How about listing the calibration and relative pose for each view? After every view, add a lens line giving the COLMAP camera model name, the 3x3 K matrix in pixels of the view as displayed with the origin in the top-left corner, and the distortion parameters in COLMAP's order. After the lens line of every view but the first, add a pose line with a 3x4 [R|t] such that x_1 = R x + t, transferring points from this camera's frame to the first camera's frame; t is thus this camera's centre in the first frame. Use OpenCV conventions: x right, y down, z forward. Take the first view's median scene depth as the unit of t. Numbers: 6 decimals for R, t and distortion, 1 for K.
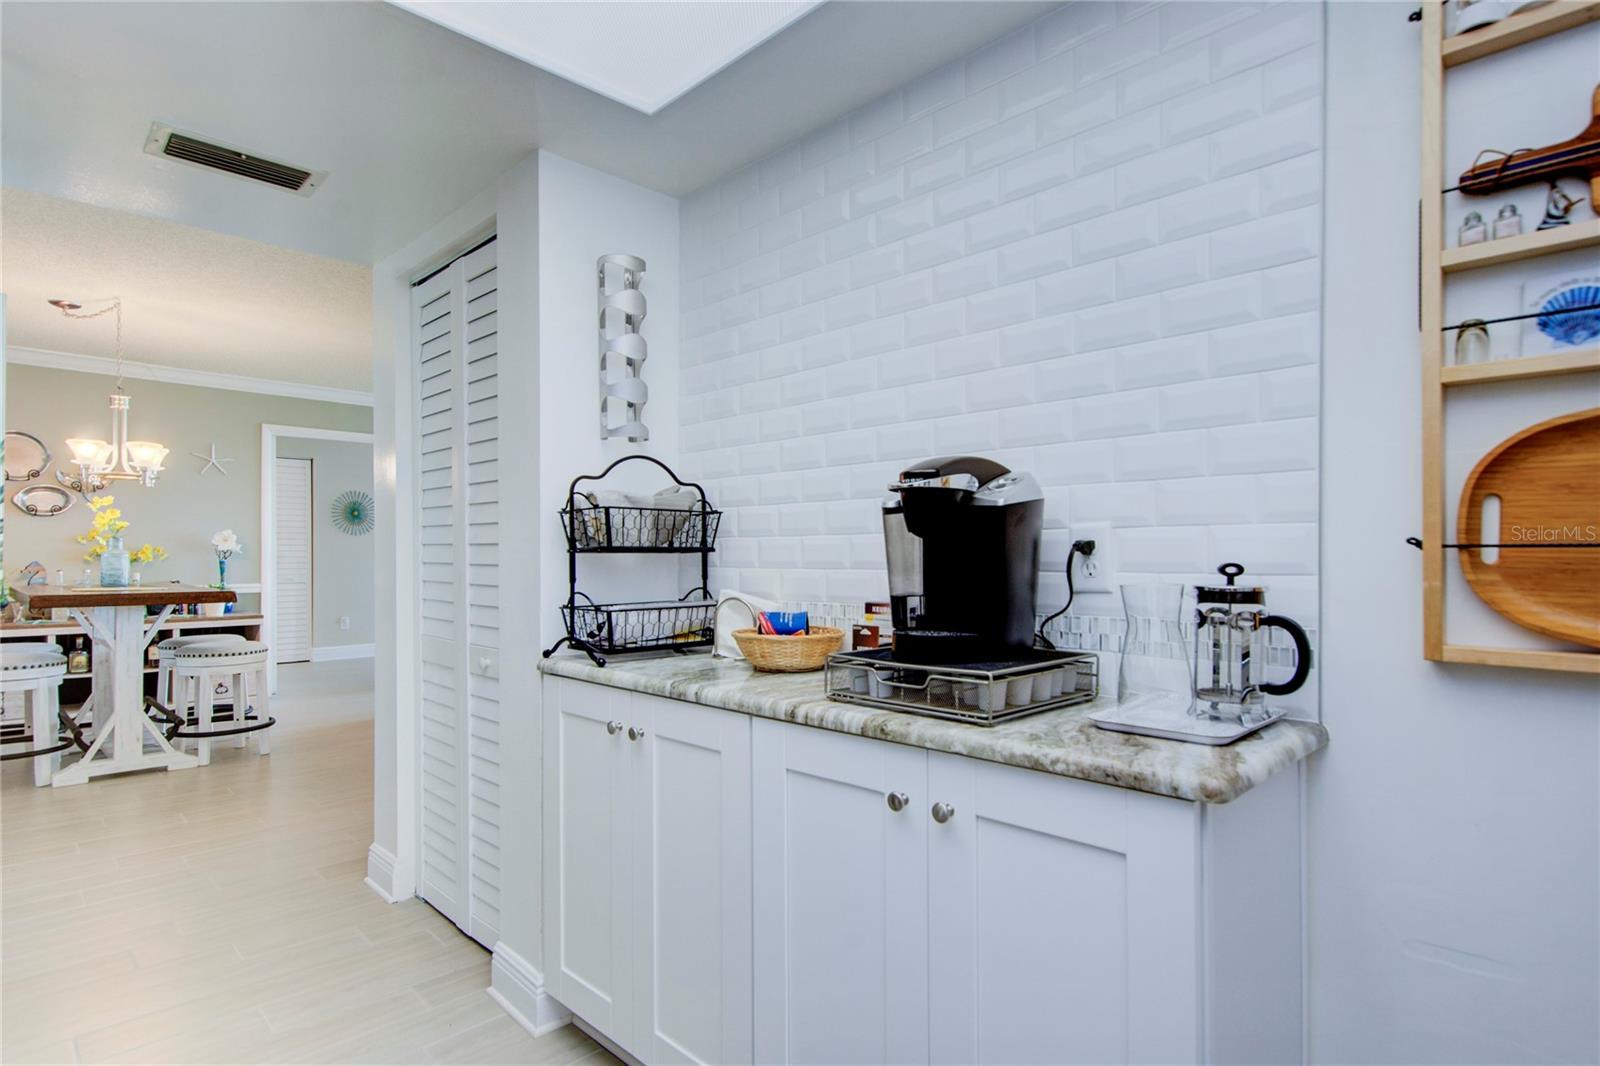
lens RADIAL K [[862.3, 0, 819.3], [0, 862.3, 555.9], [0, 0, 1]] dist [0.004861, 0.002469]
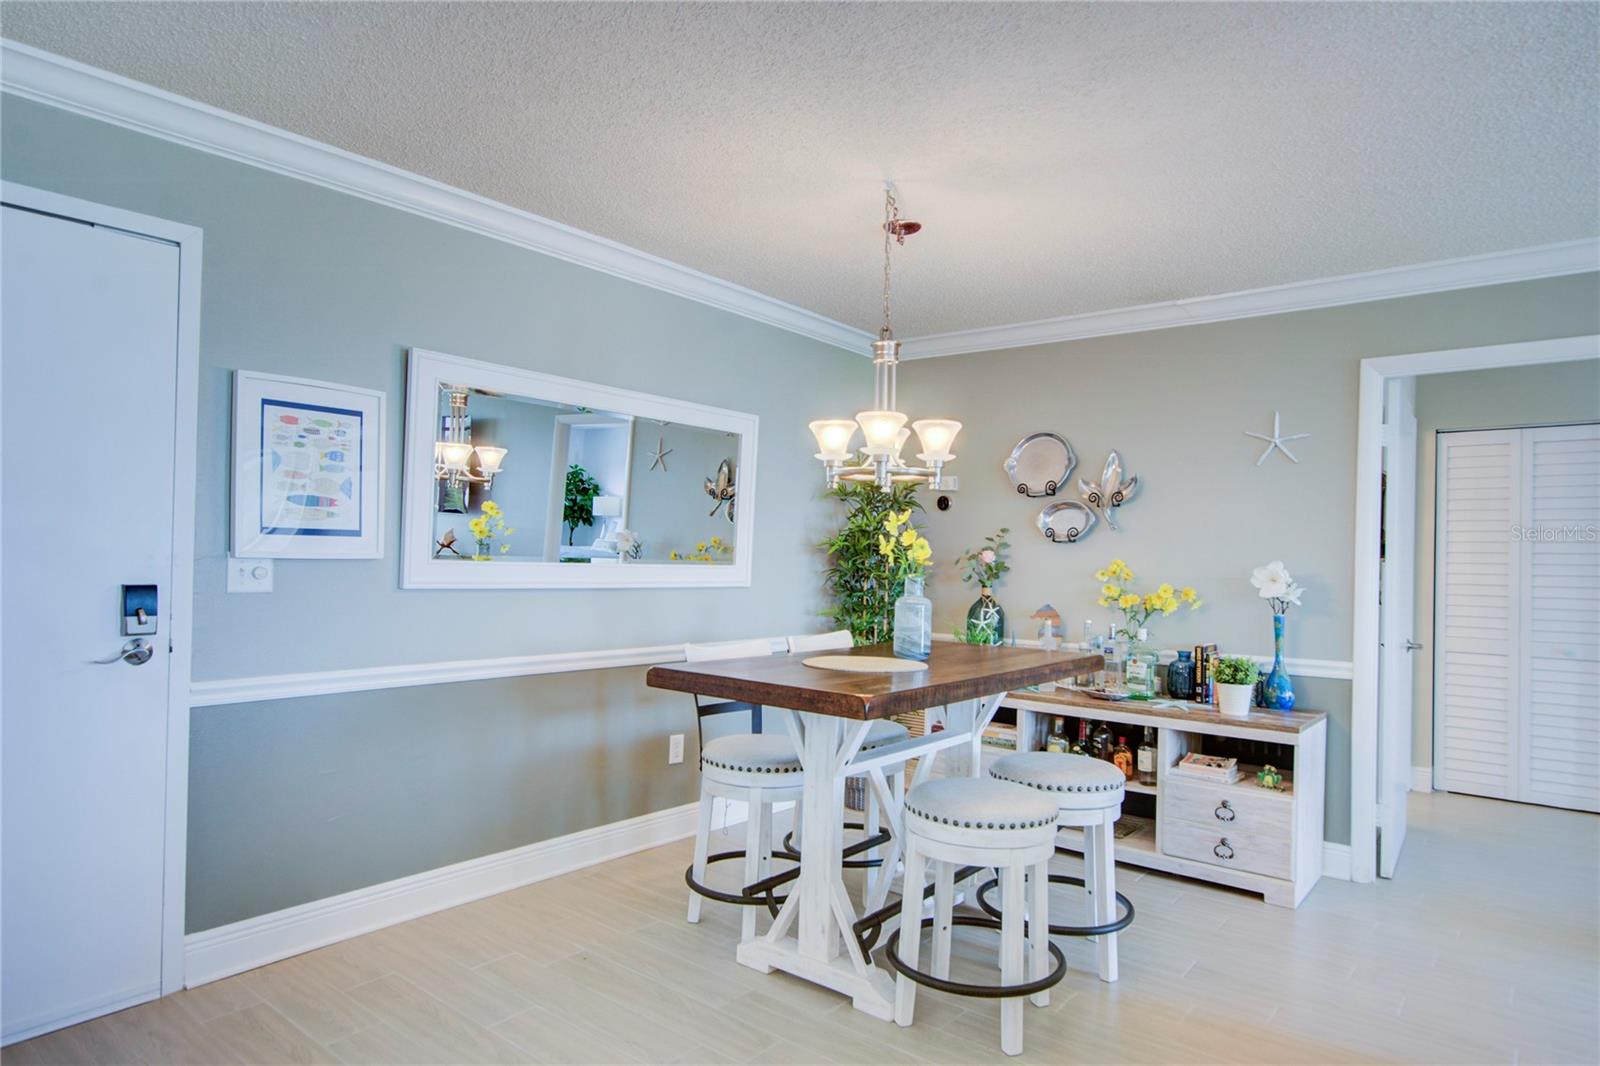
lens RADIAL K [[912.4, 0, 822.1], [0, 912.4, 555.2], [0, 0, 1]] dist [-0.008699, 0.003940]
pose [[0.101236, -0.001651, -0.994861, -0.147616], [-0.026702, 0.999634, -0.004376, -0.026837], [0.994504, 0.027008, 0.101154, 0.732544]]
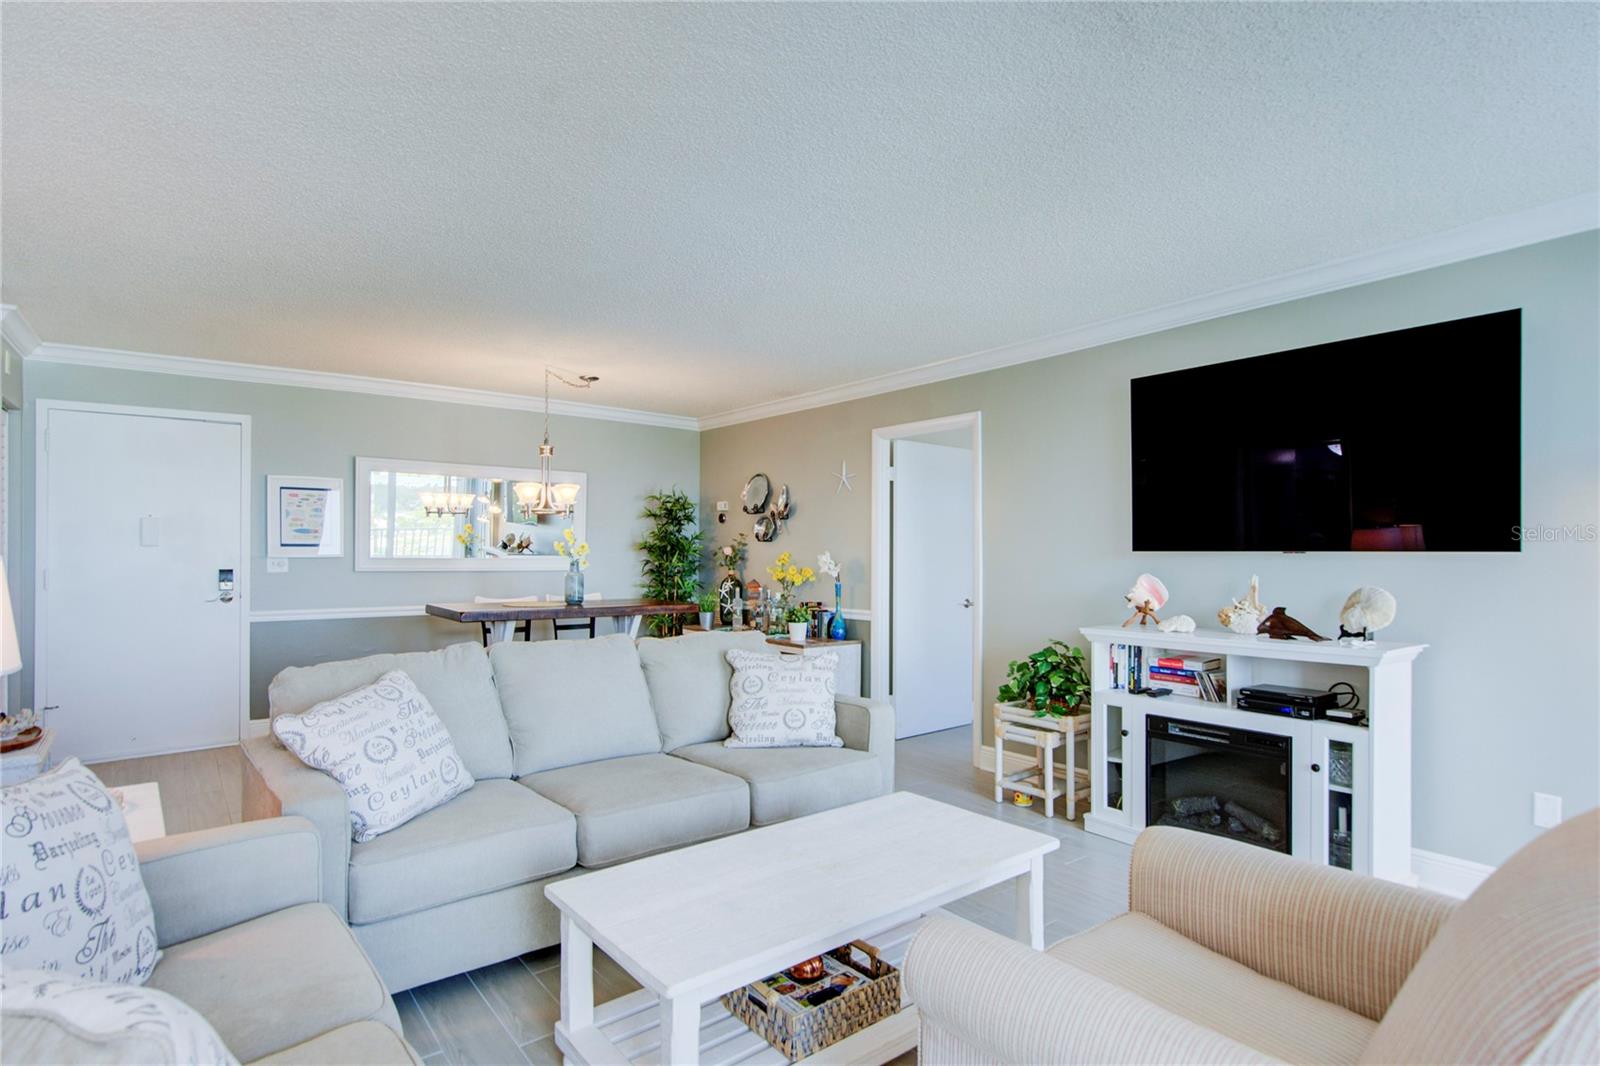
lens RADIAL K [[862.3, 0, 827.7], [0, 862.3, 558.4], [0, 0, 1]] dist [0.004861, 0.002469]
pose [[-0.134237, 0.003446, -0.990943, 0.279378], [-0.010456, 0.999933, 0.004893, -0.030300], [0.990894, 0.011018, -0.134192, 1.272626]]
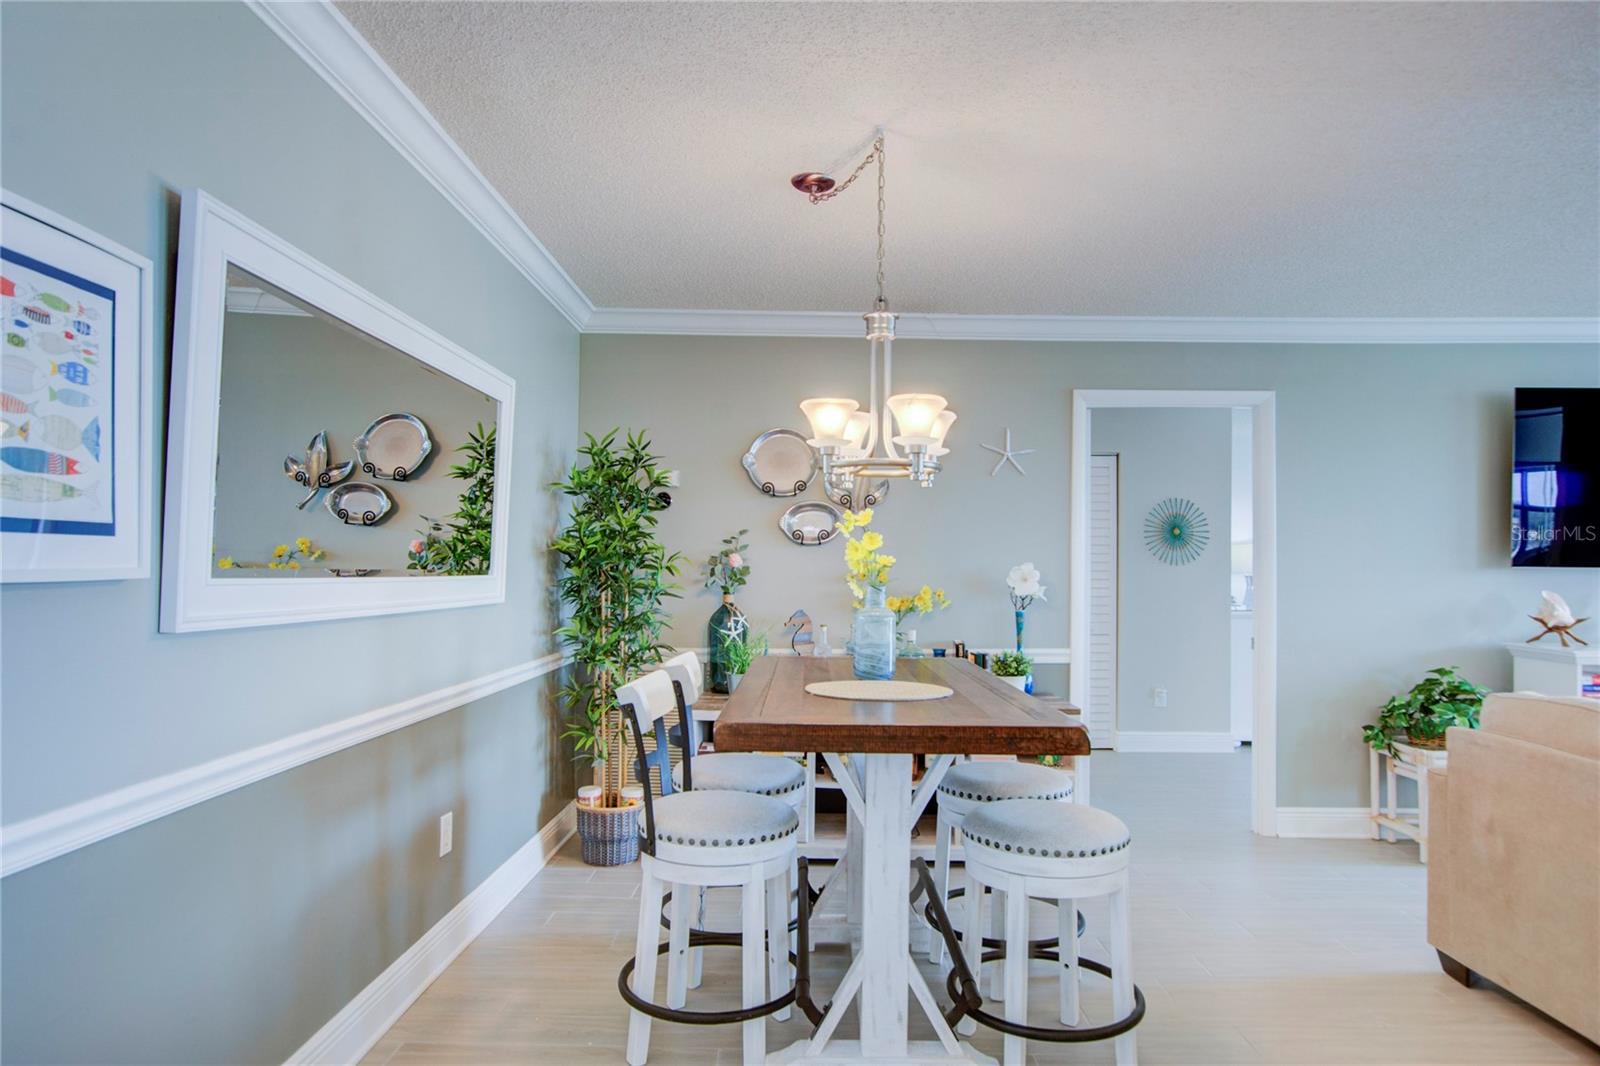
lens RADIAL K [[912.4, 0, 788.5], [0, 912.4, 557.6], [0, 0, 1]] dist [-0.008699, 0.003940]
pose [[0.685419, -0.003897, -0.728138, -0.366968], [-0.011009, 0.999816, -0.015714, -0.024394], [0.728066, 0.018787, 0.685250, 0.481023]]
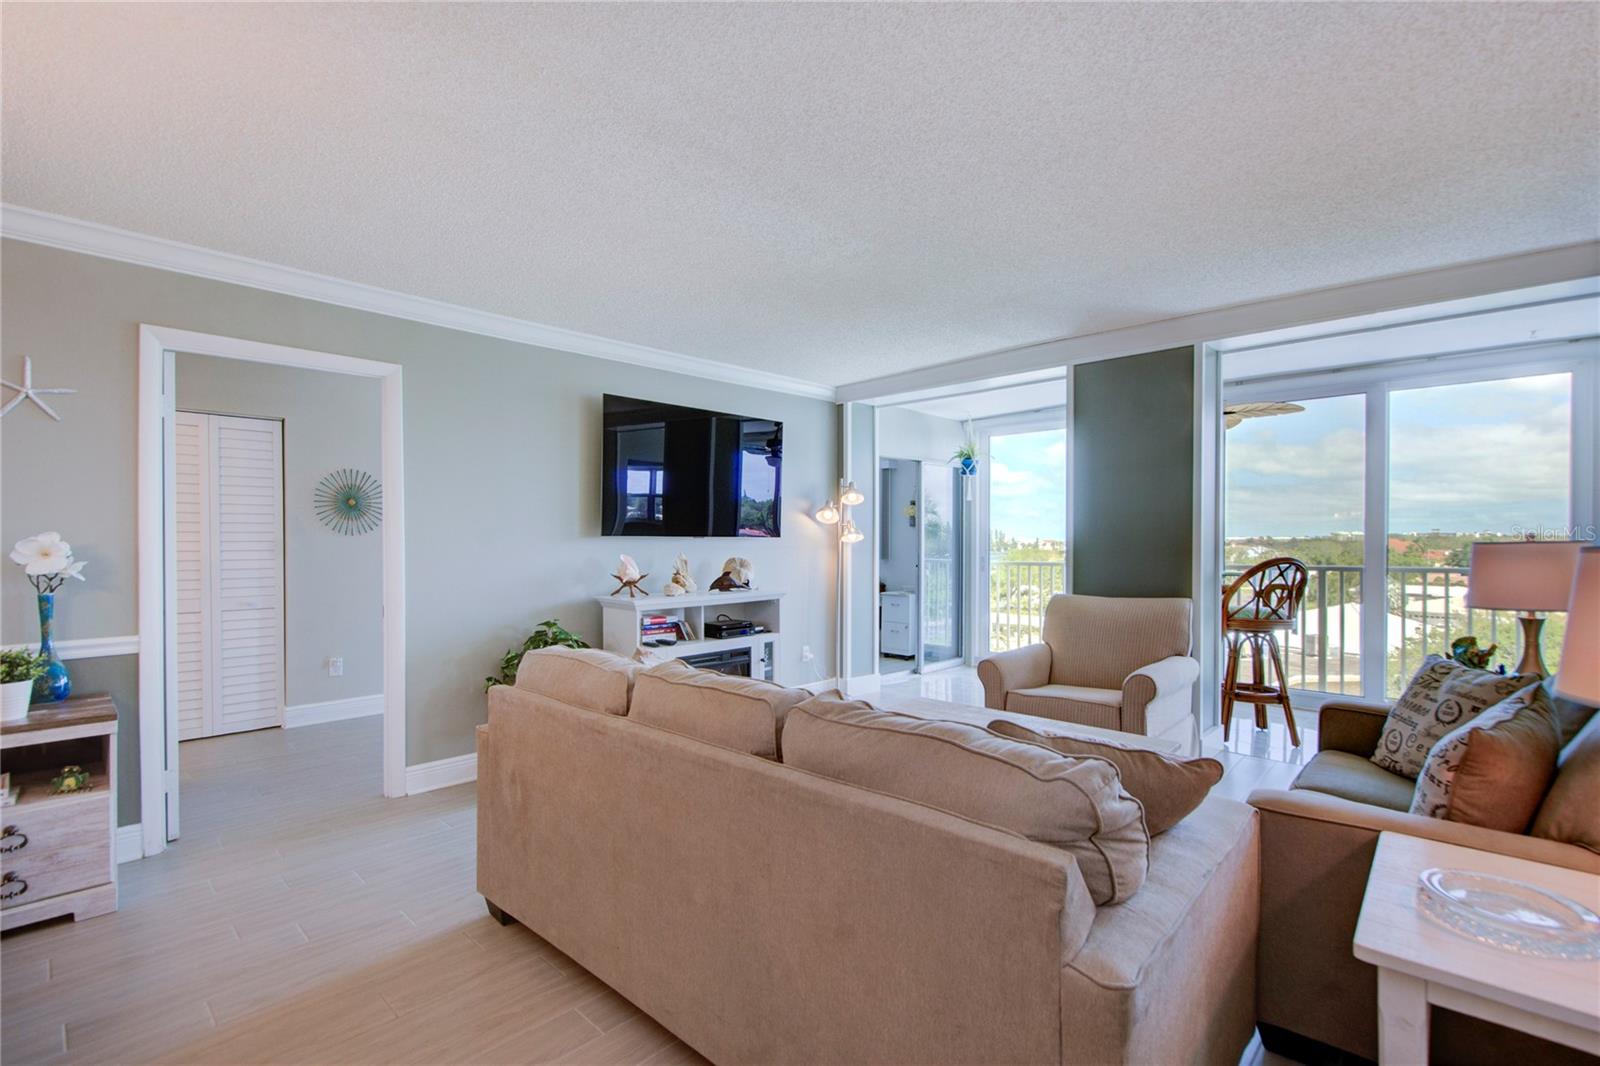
lens RADIAL K [[740.5, 0, 803.4], [0, 740.5, 546.4], [0, 0, 1]] dist [-0.005007, -0.001704]
pose [[0.999866, -0.000747, 0.016377, -0.305982], [0.000707, 0.999997, 0.002467, -0.025890], [-0.016378, -0.002455, 0.999863, 0.658105]]
